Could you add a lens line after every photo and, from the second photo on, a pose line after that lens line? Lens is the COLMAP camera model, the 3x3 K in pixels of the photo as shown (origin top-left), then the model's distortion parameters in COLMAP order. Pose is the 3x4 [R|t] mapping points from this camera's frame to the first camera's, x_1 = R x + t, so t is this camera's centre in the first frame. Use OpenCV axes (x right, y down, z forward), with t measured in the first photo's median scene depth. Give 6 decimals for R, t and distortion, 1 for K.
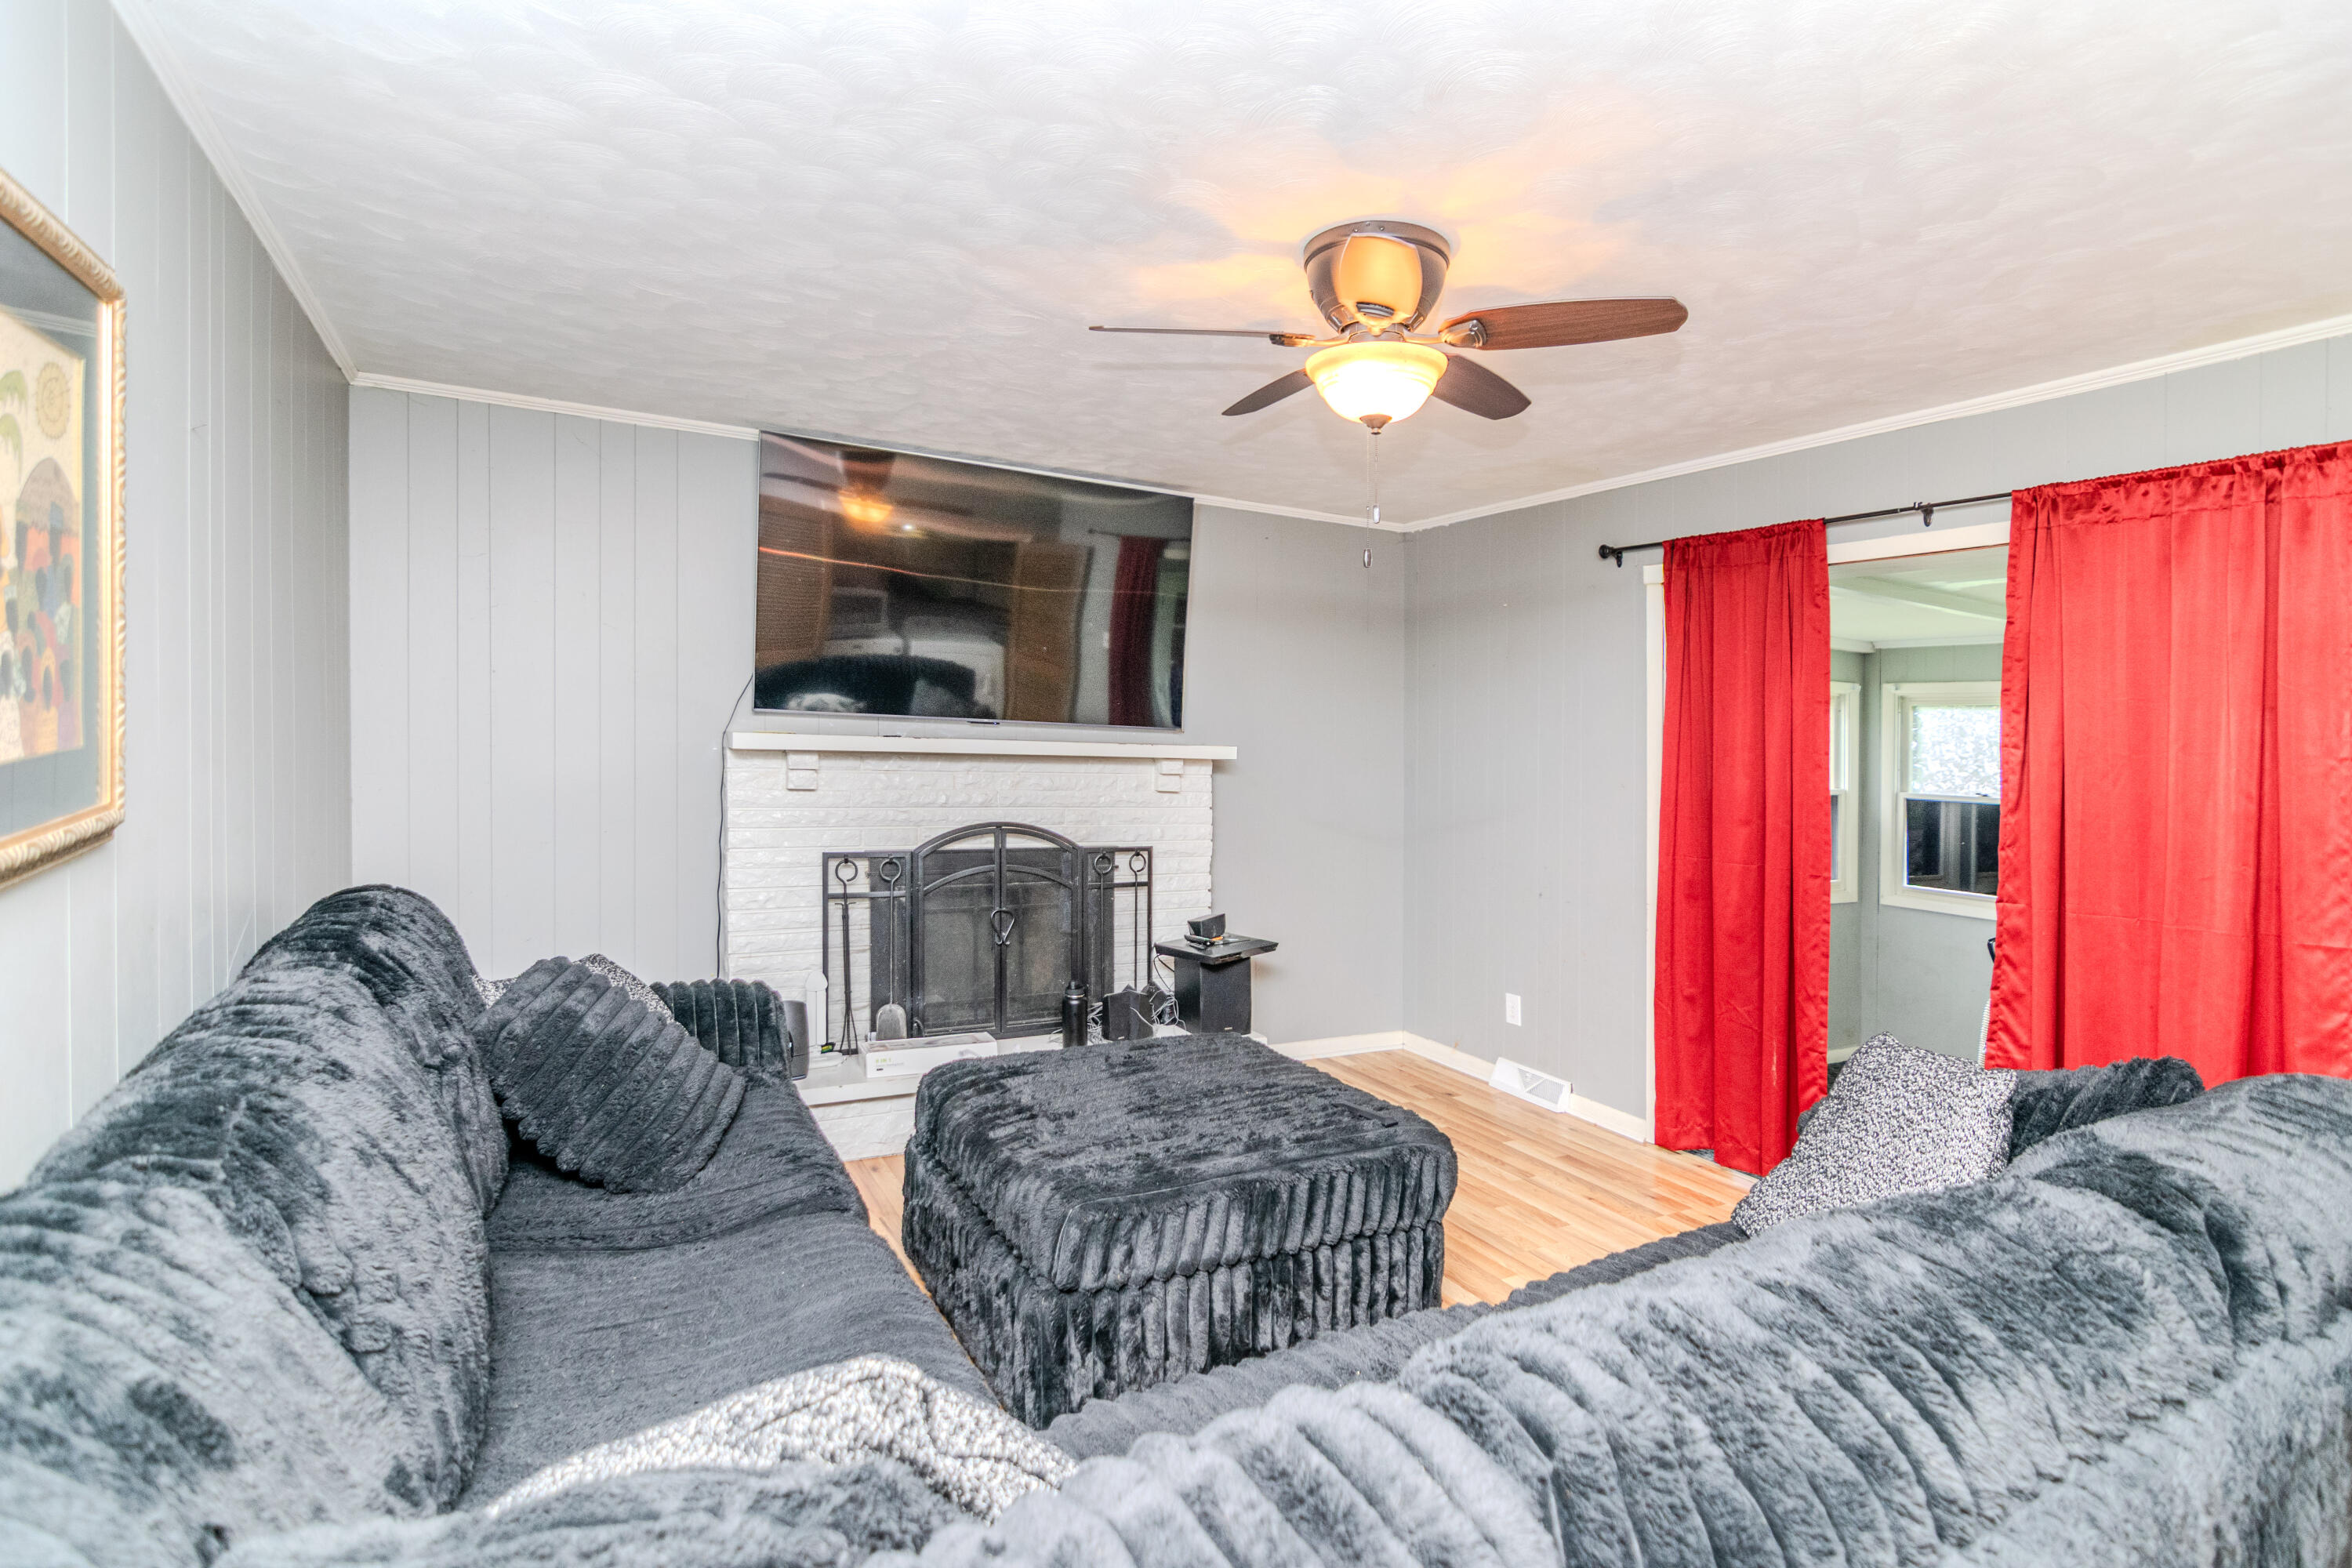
lens RADIAL K [[1145.3, 0, 1186.2], [0, 1145.3, 765.4], [0, 0, 1]] dist [-0.005813, -0.001040]
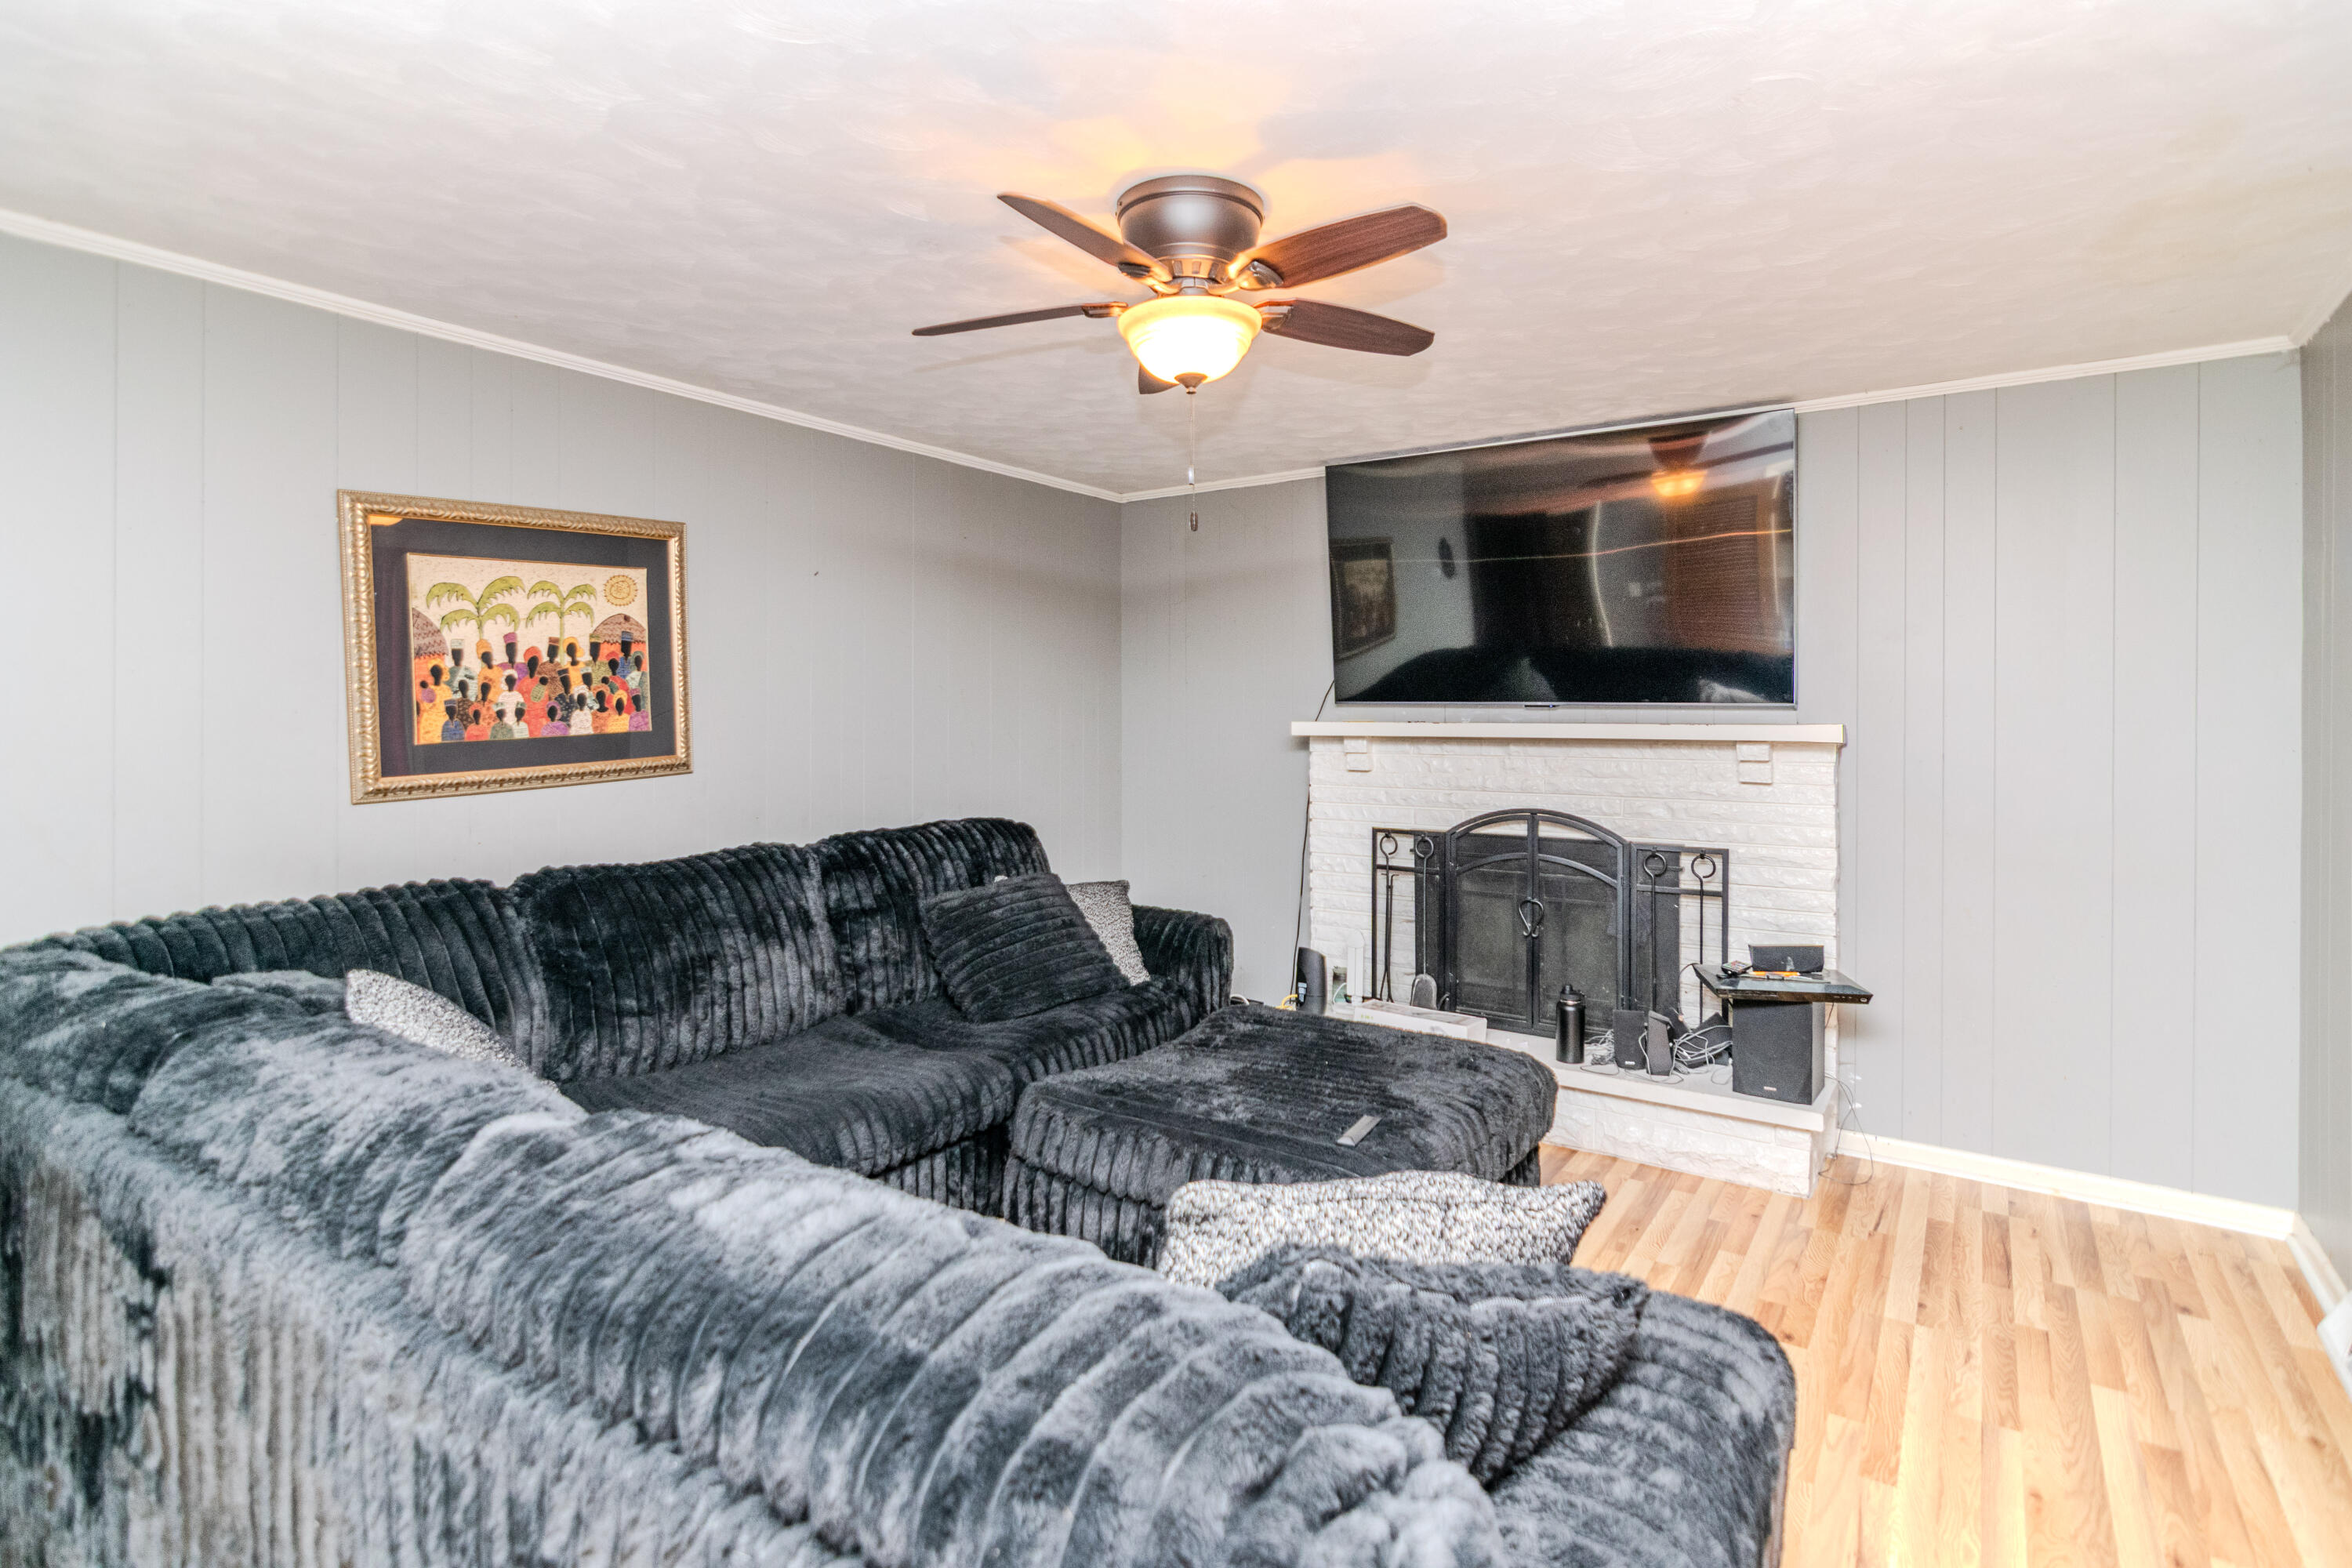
lens RADIAL K [[1145.3, 0, 1191.1], [0, 1145.3, 766.2], [0, 0, 1]] dist [-0.005813, -0.001040]
pose [[0.456527, 0.009856, -0.889655, 0.562087], [-0.009918, 0.999933, 0.005989, 0.010851], [0.889654, 0.006089, 0.456594, 0.306180]]
